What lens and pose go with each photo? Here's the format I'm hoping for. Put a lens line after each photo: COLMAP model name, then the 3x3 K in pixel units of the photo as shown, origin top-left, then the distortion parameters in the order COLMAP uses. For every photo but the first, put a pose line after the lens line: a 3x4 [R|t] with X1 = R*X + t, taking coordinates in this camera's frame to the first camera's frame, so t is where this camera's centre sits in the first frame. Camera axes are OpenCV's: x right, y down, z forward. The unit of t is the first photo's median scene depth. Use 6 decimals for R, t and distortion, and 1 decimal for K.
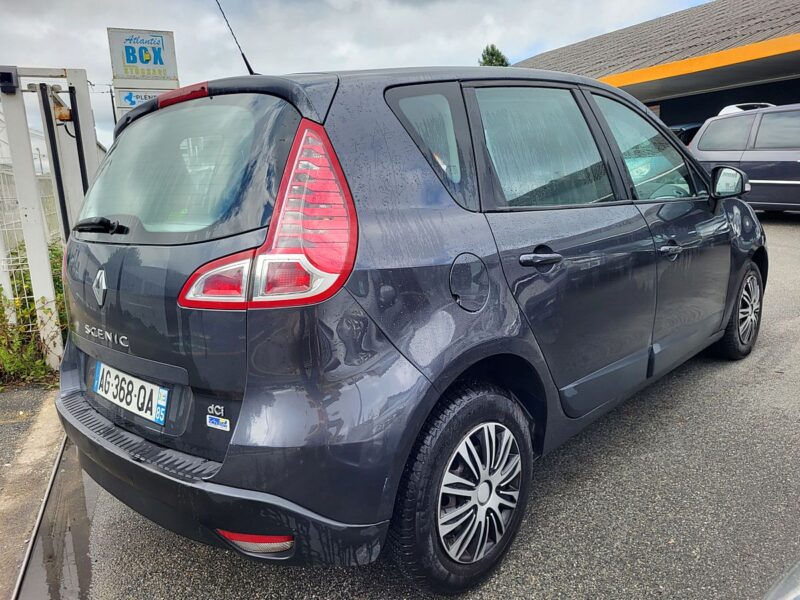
lens RADIAL K [[596.6, 0, 376.4], [0, 596.6, 366.1], [0, 0, 1]] dist [0.021698, -0.011944]
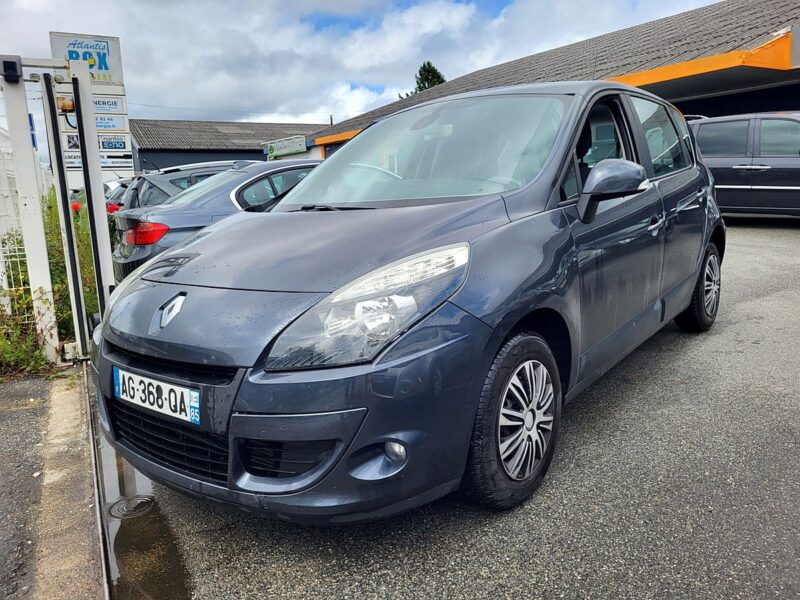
lens RADIAL K [[596.6, 0, 376.5], [0, 596.6, 354.7], [0, 0, 1]] dist [0.021698, -0.011944]
pose [[0.995700, -0.018954, 0.090682, -0.098702], [0.021990, 0.999227, -0.032600, 0.041157], [-0.089994, 0.034454, 0.995346, -0.031375]]
